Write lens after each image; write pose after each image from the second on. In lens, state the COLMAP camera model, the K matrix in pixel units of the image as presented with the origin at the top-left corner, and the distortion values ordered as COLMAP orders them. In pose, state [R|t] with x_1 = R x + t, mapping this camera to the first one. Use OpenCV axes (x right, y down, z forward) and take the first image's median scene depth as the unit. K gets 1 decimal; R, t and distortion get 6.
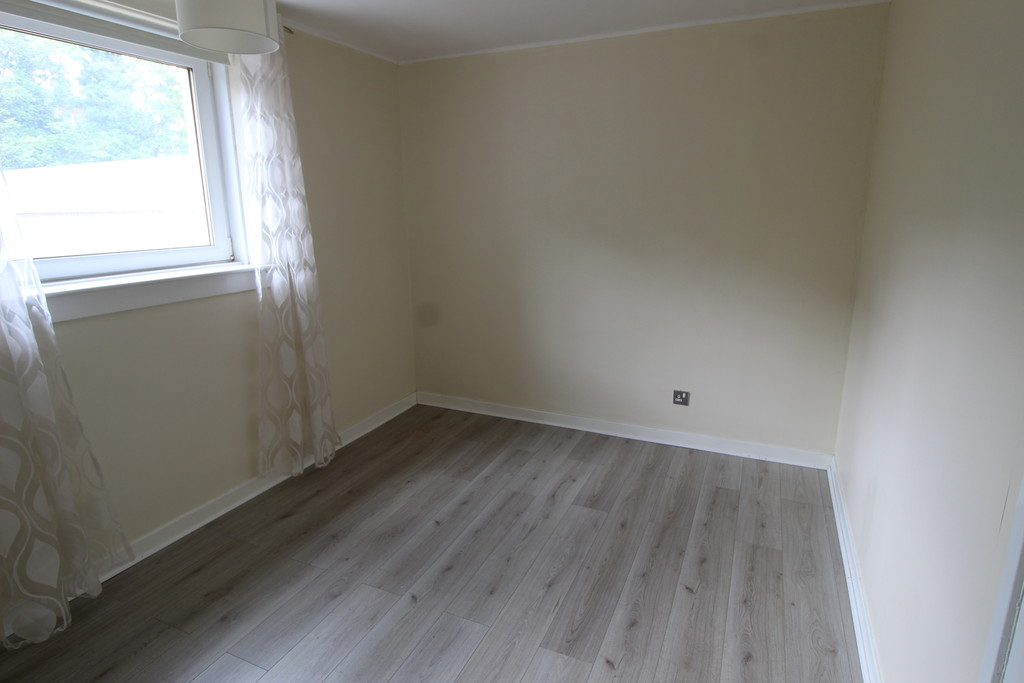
lens RADIAL K [[553.8, 0, 519.7], [0, 553.8, 336.1], [0, 0, 1]] dist [0.017929, -0.019167]
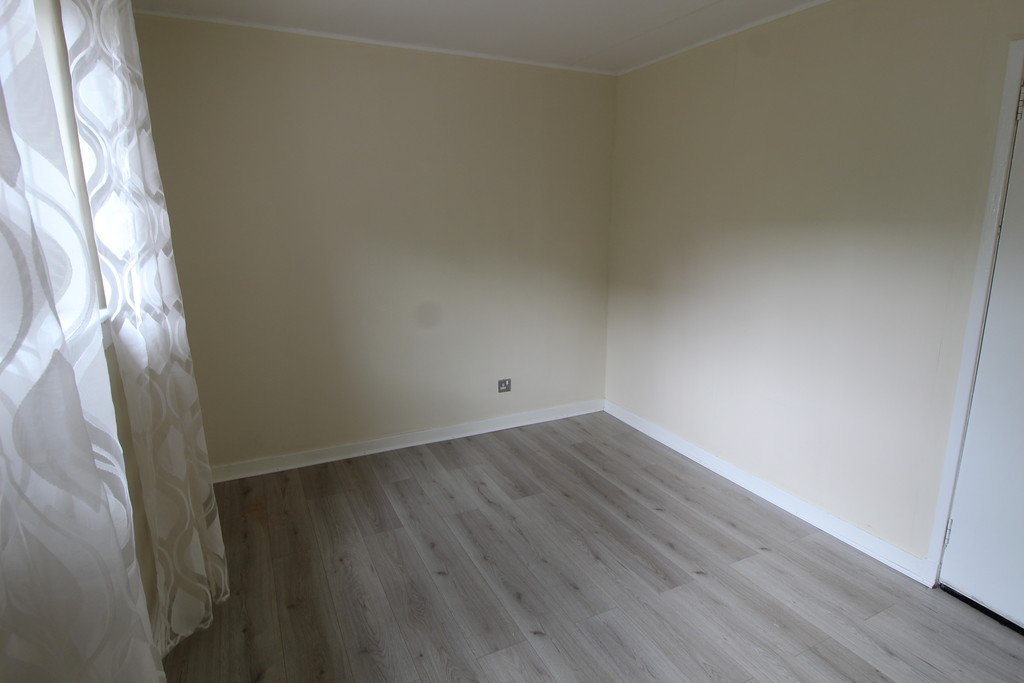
lens RADIAL K [[553.8, 0, 519.7], [0, 553.8, 336.1], [0, 0, 1]] dist [0.017929, -0.019167]
pose [[0.633242, -0.158255, 0.757601, -0.614380], [0.173505, 0.982985, 0.060311, -0.058759], [-0.754255, 0.093257, 0.649925, 0.271653]]
